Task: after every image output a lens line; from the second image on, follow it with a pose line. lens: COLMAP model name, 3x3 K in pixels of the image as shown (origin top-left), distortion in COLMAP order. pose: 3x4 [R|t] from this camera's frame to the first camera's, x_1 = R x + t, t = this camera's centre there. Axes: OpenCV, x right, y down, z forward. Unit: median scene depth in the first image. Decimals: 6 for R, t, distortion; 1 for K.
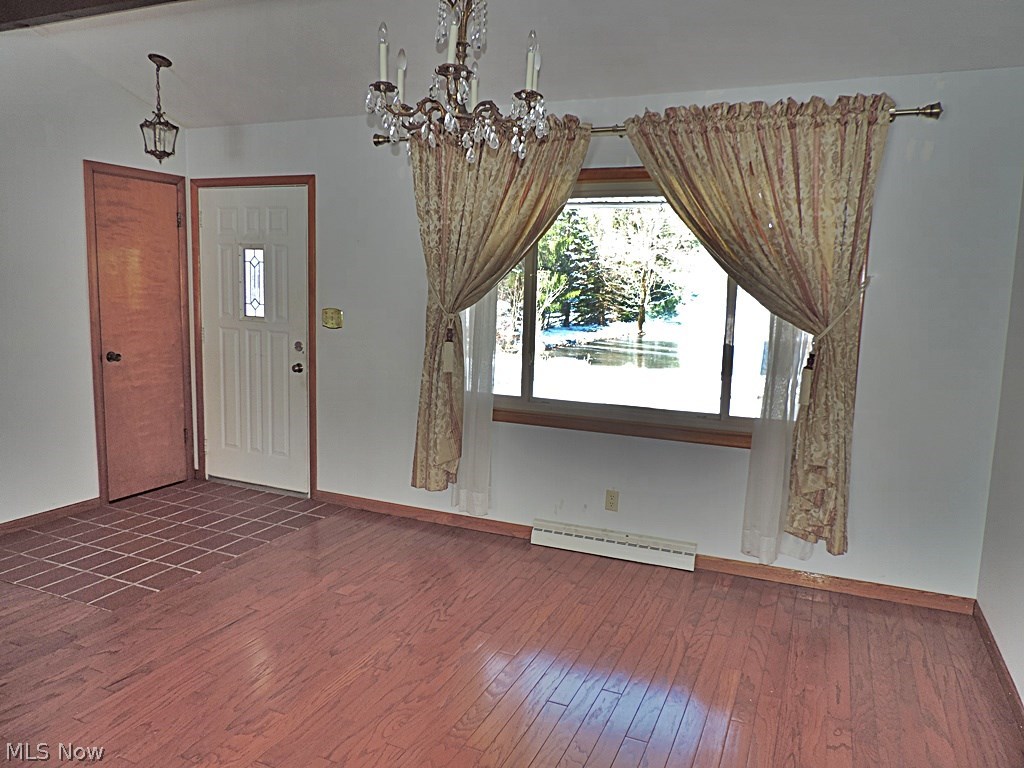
lens RADIAL K [[730.7, 0, 512.0], [0, 730.7, 384.0], [0, 0, 1]] dist [-0.022385, 0.000832]
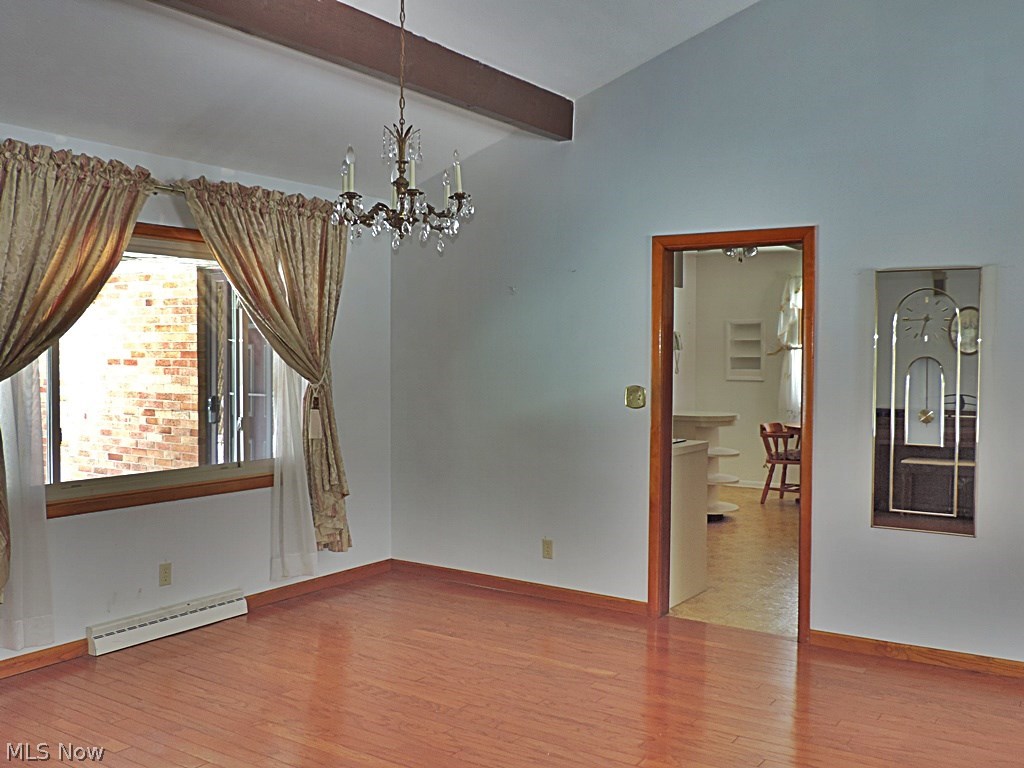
lens RADIAL K [[930.8, 0, 512.0], [0, 930.8, 384.0], [0, 0, 1]] dist [-0.012109, -0.006478]
pose [[0.179867, -0.057566, 0.982005, -0.985638], [0.132053, 0.990663, 0.033886, -0.066347], [-0.974787, 0.123582, 0.185789, 0.335210]]
